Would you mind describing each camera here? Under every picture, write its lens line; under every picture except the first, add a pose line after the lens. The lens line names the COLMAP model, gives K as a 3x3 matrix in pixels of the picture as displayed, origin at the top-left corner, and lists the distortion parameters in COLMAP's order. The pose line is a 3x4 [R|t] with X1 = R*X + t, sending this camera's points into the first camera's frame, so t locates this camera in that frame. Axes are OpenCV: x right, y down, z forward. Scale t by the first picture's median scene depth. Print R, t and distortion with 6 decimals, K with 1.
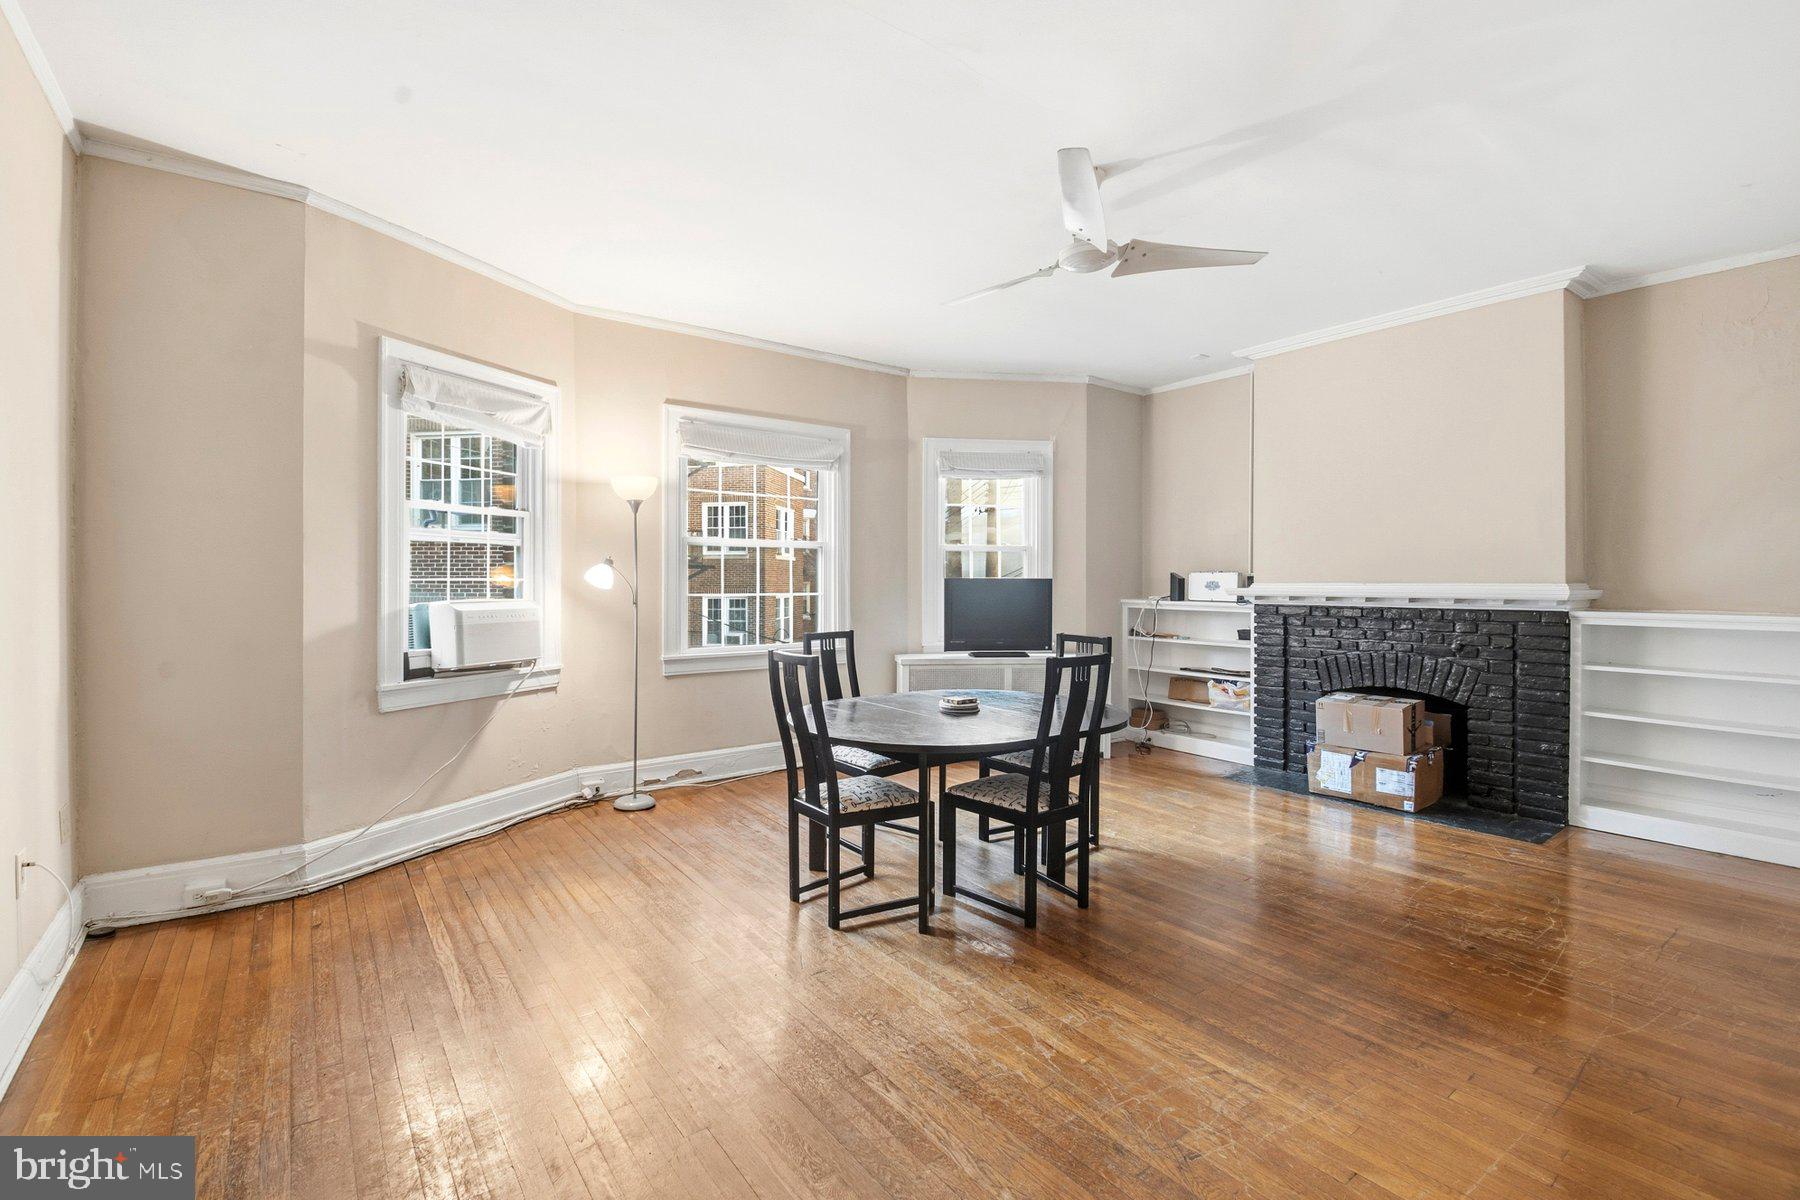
lens RADIAL K [[789.3, 0, 873.6], [0, 789.3, 582.9], [0, 0, 1]] dist [0.001953, -0.000093]
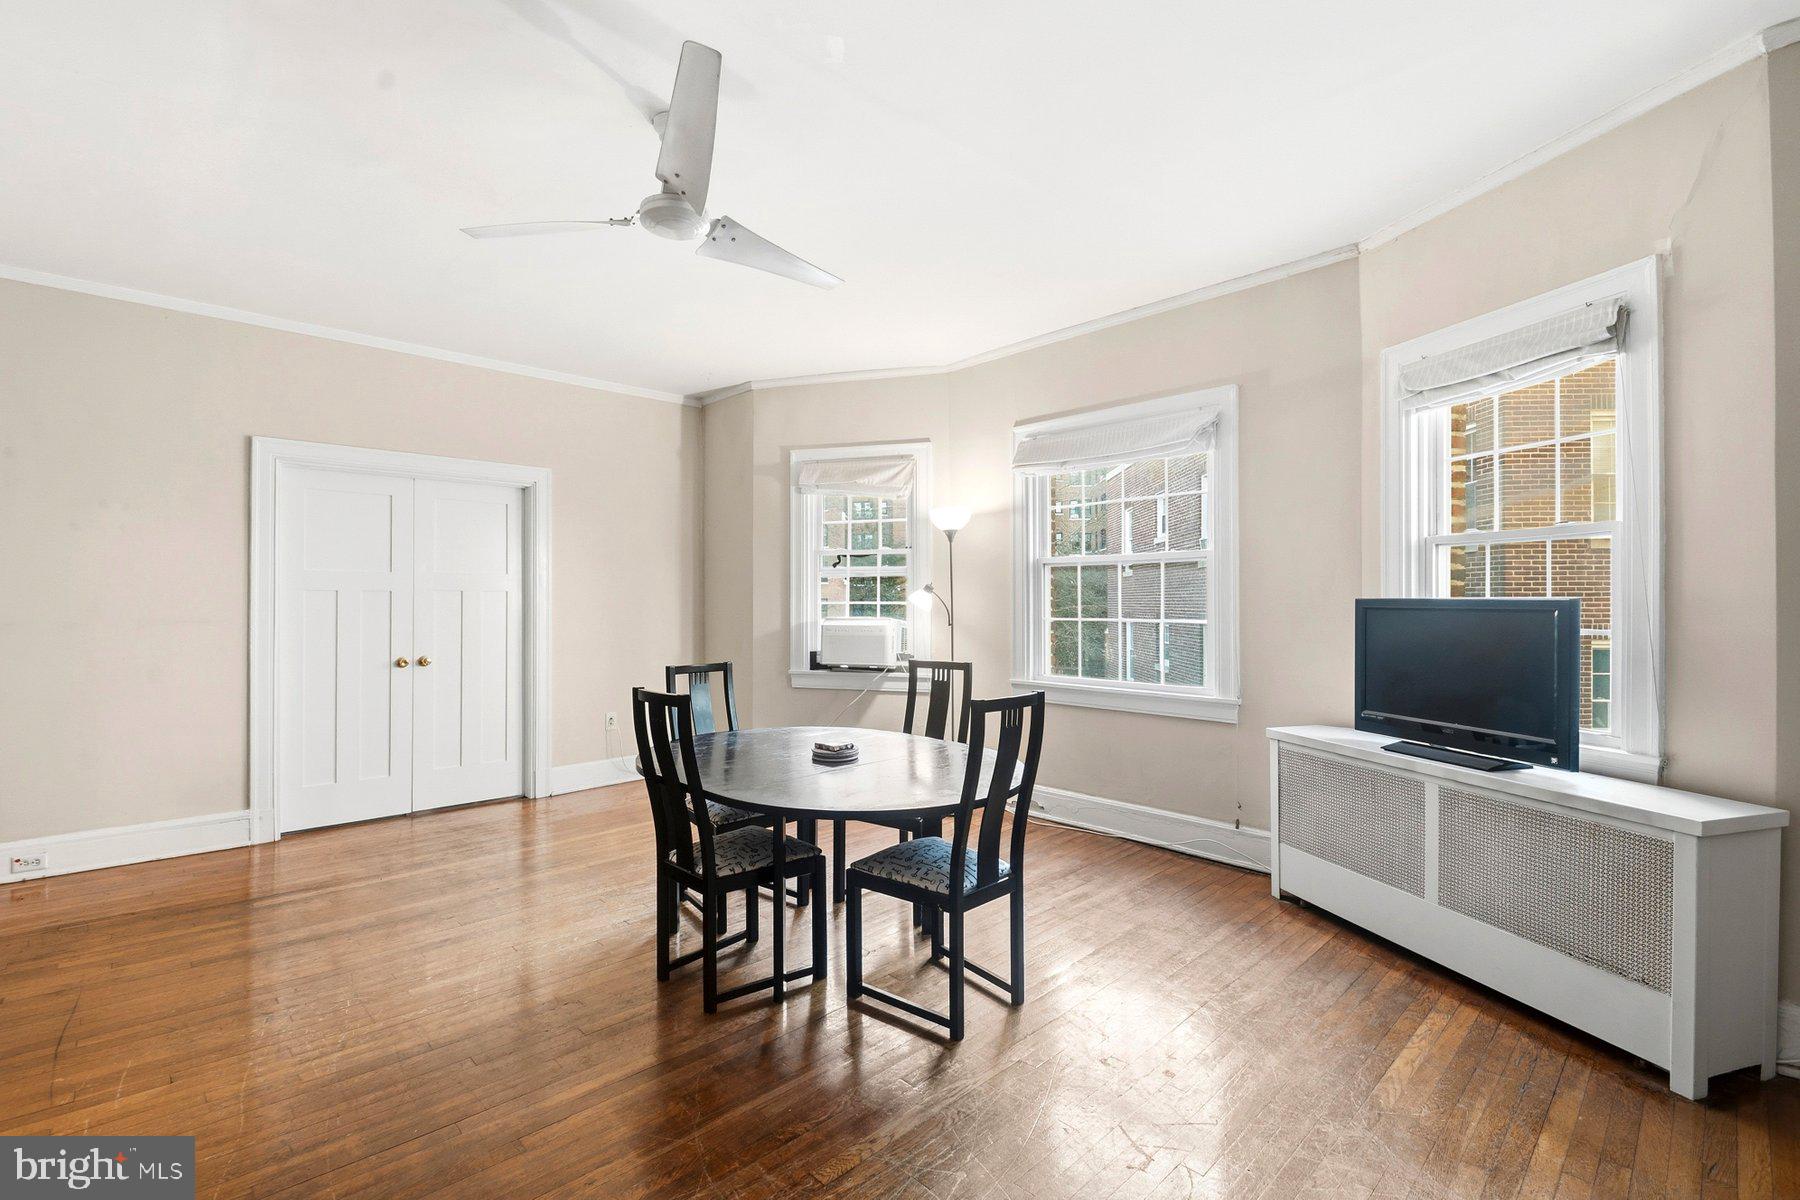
lens RADIAL K [[794.2, 0, 900.0], [0, 794.2, 600.0], [0, 0, 1]] dist [0.000566, -0.000031]
pose [[0.136304, -0.006104, -0.990648, 0.819768], [-0.002874, 0.999974, -0.006556, -0.000741], [0.990663, 0.003740, 0.136283, 0.827269]]
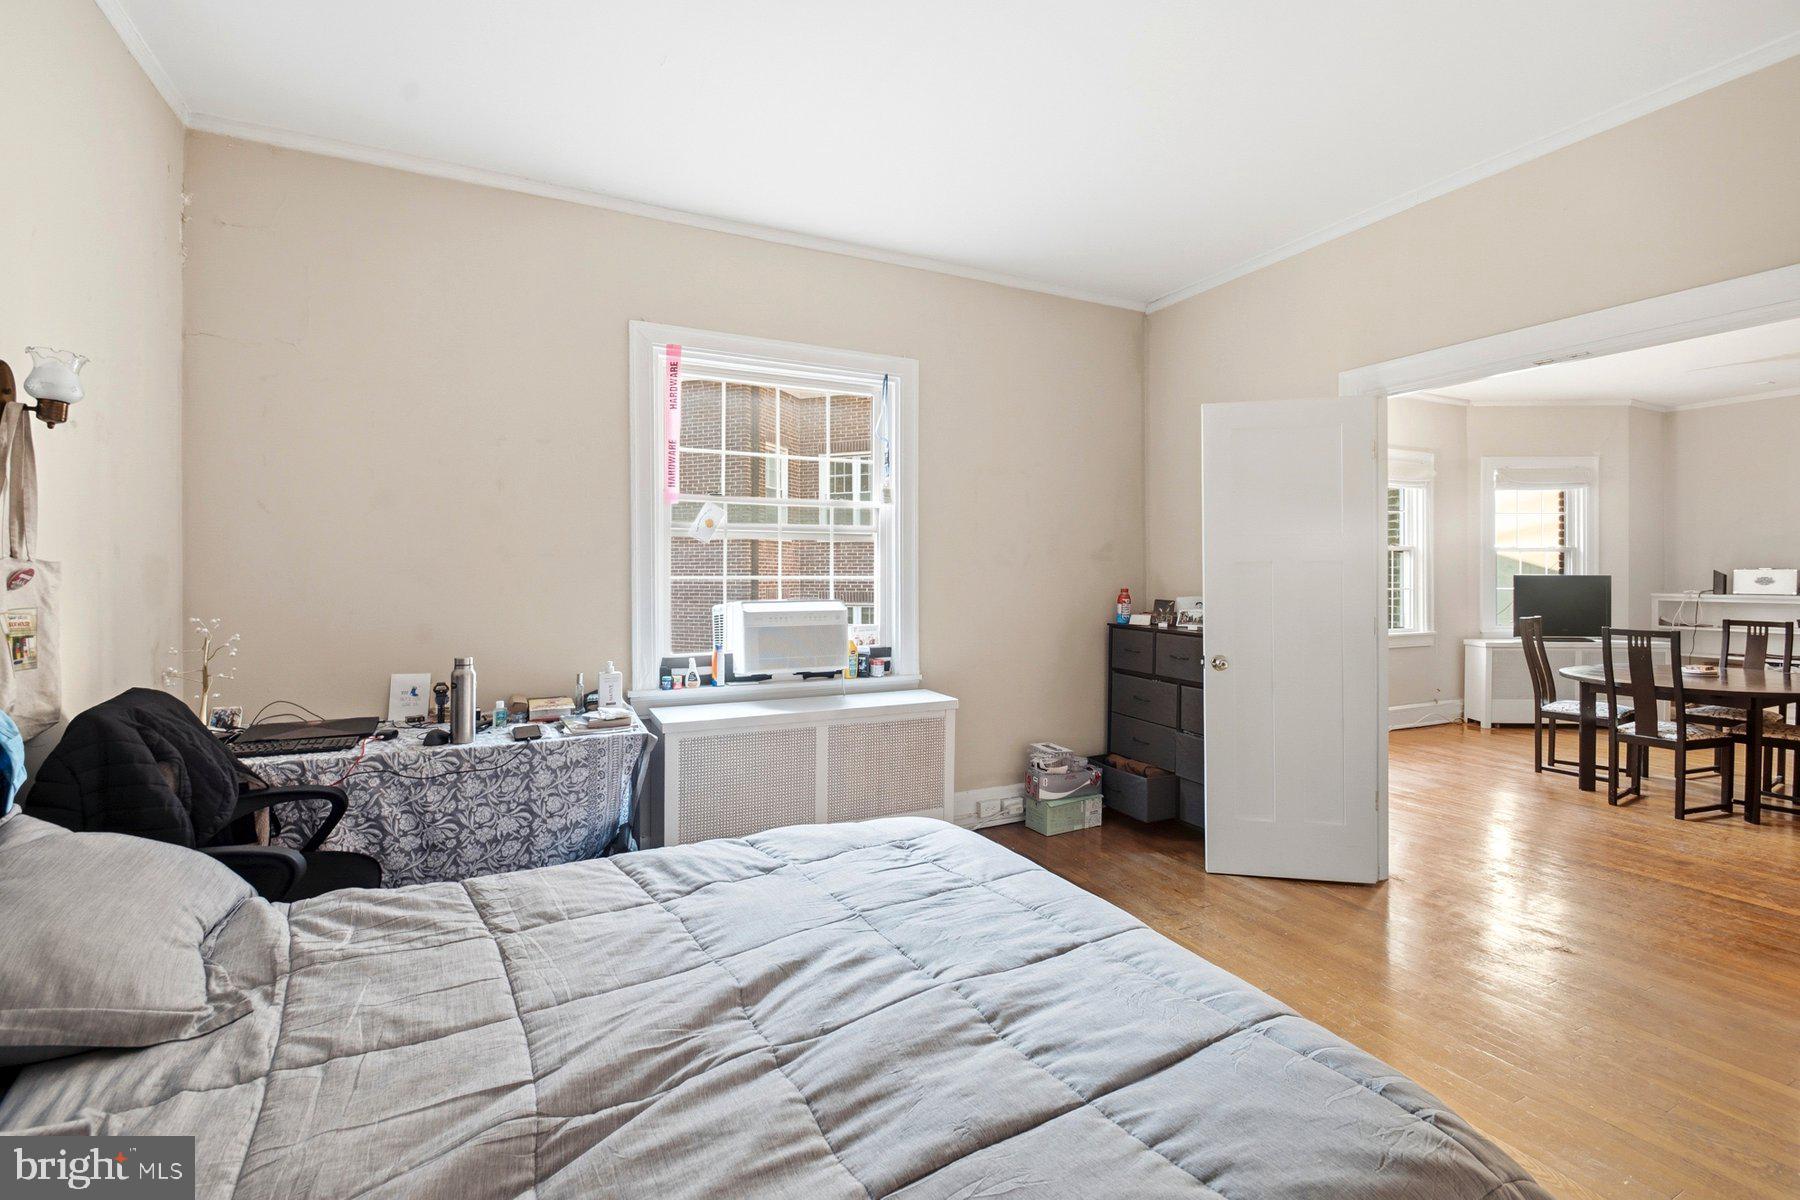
lens RADIAL K [[795.8, 0, 881.3], [0, 795.8, 568.2], [0, 0, 1]] dist [0.017135, -0.019645]
pose [[0.983746, -0.003905, -0.179522, -0.869344], [0.002330, 0.999957, -0.008987, -0.010955], [0.179549, 0.008422, 0.983713, -0.490572]]
